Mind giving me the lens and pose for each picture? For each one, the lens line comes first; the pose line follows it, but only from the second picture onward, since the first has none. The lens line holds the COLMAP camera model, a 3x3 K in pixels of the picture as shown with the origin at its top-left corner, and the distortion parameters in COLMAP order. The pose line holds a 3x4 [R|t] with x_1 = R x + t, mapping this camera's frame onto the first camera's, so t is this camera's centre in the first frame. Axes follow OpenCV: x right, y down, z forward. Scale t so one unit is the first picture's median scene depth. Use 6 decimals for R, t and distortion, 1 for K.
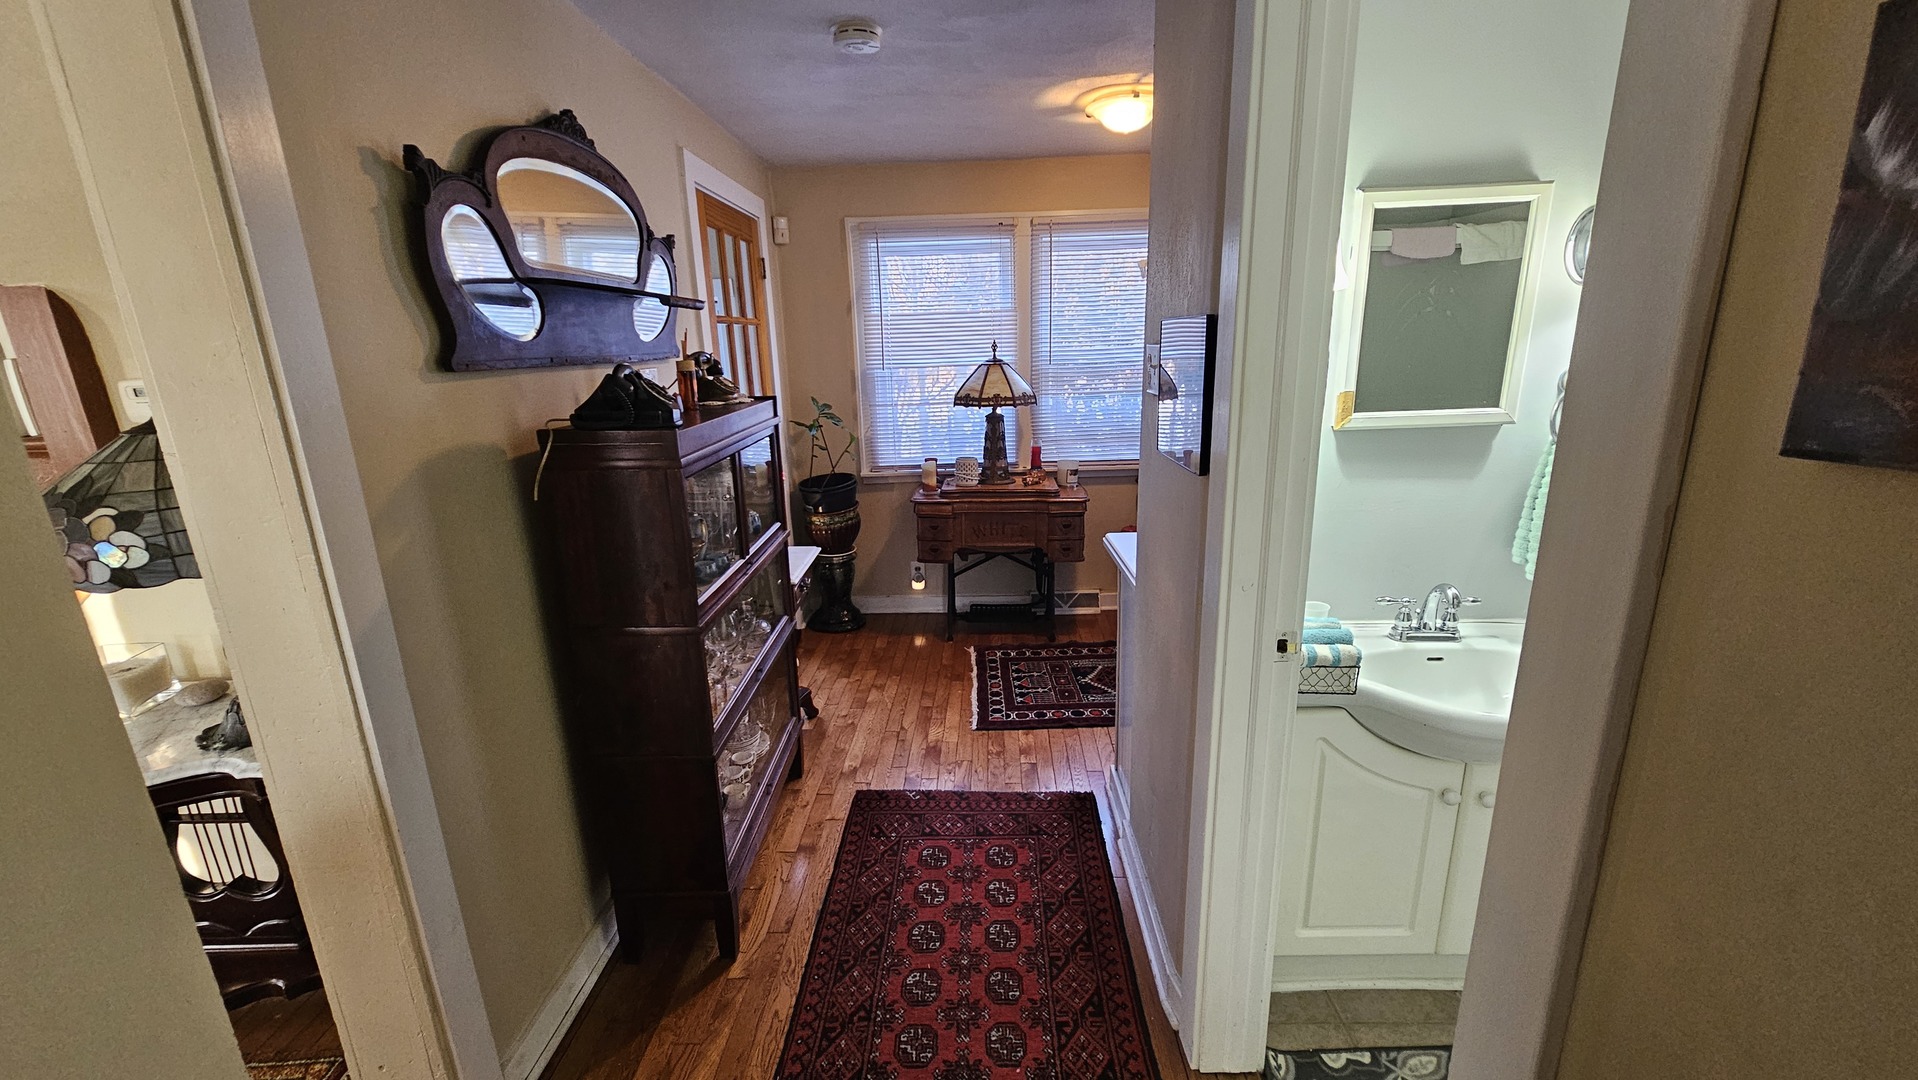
lens RADIAL K [[773.8, 0, 960.2], [0, 773.8, 546.0], [0, 0, 1]] dist [-0.001633, -0.000163]
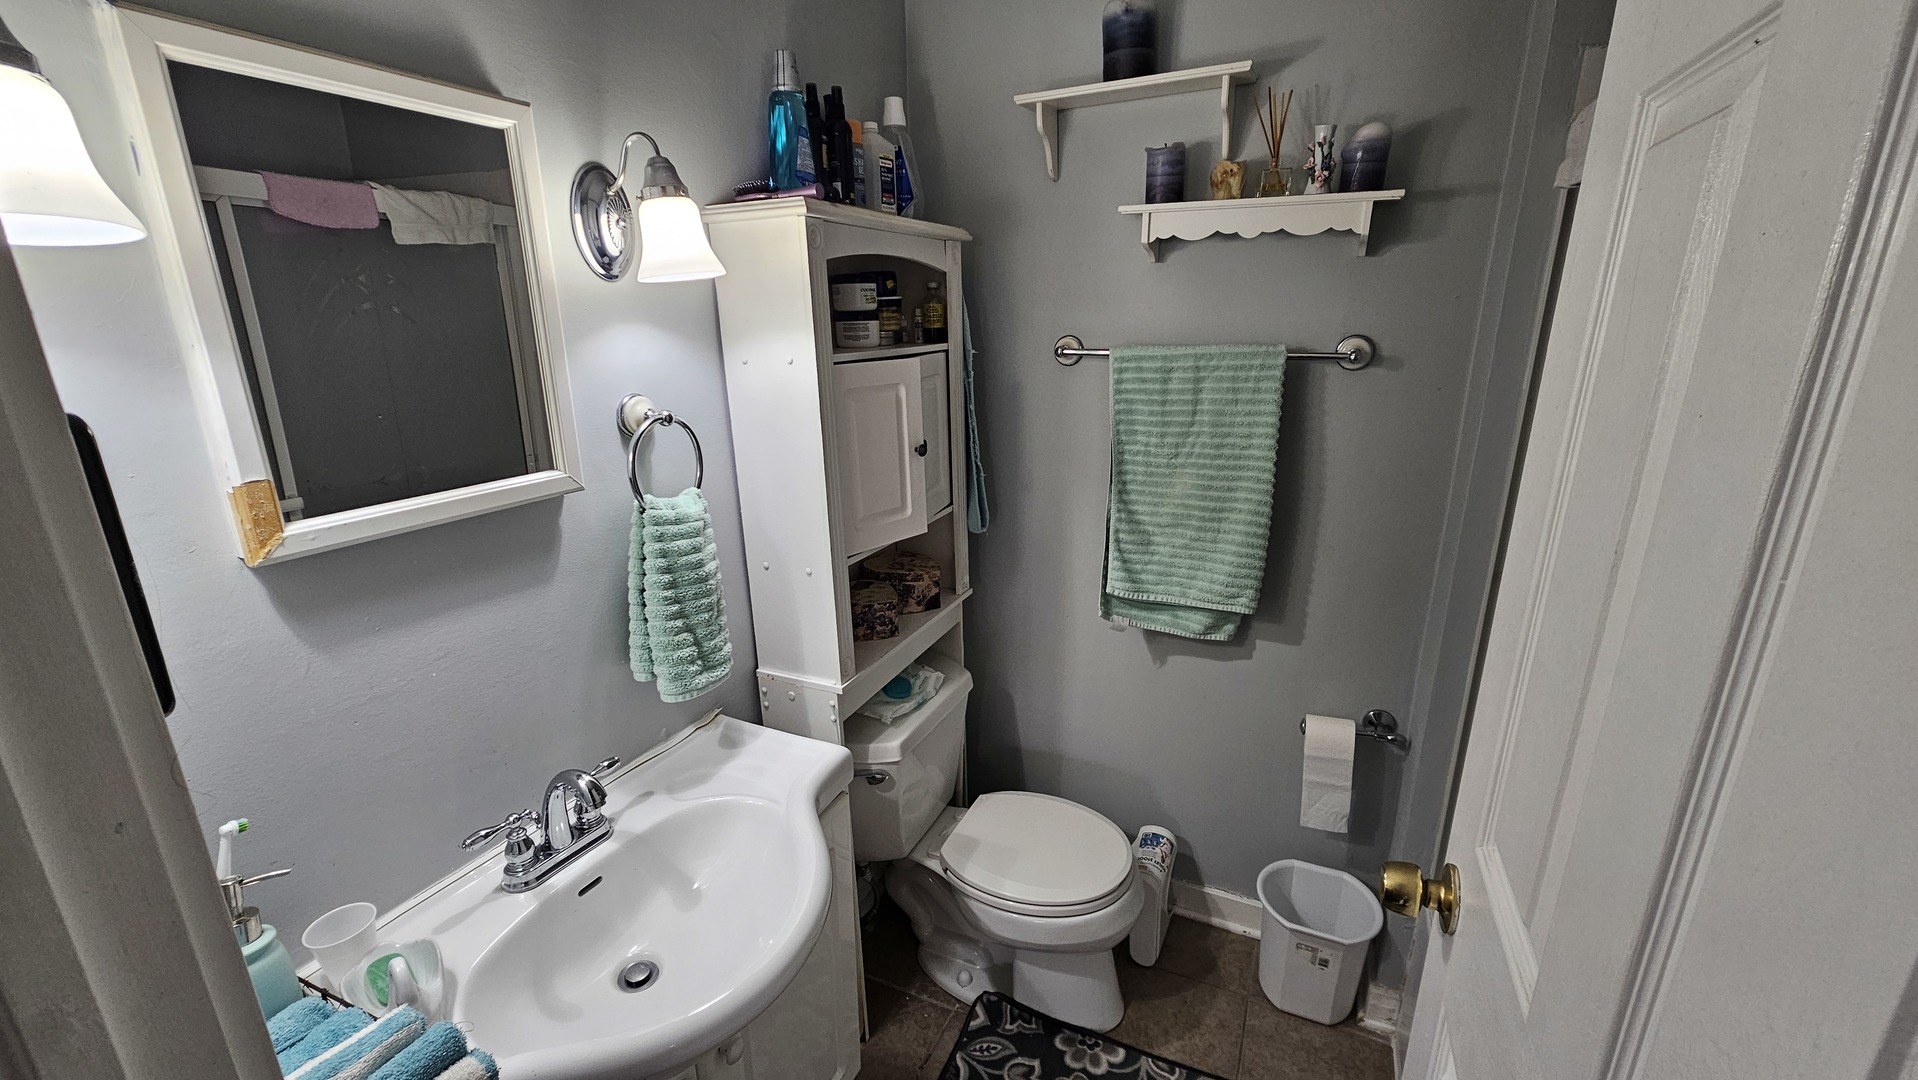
lens RADIAL K [[773.8, 0, 965.3], [0, 773.8, 540.6], [0, 0, 1]] dist [-0.001633, -0.000163]
pose [[0.388839, -0.229906, 0.892159, 0.247648], [0.234305, 0.961201, 0.145579, -0.132588], [-0.891014, 0.152430, 0.427621, 0.433113]]
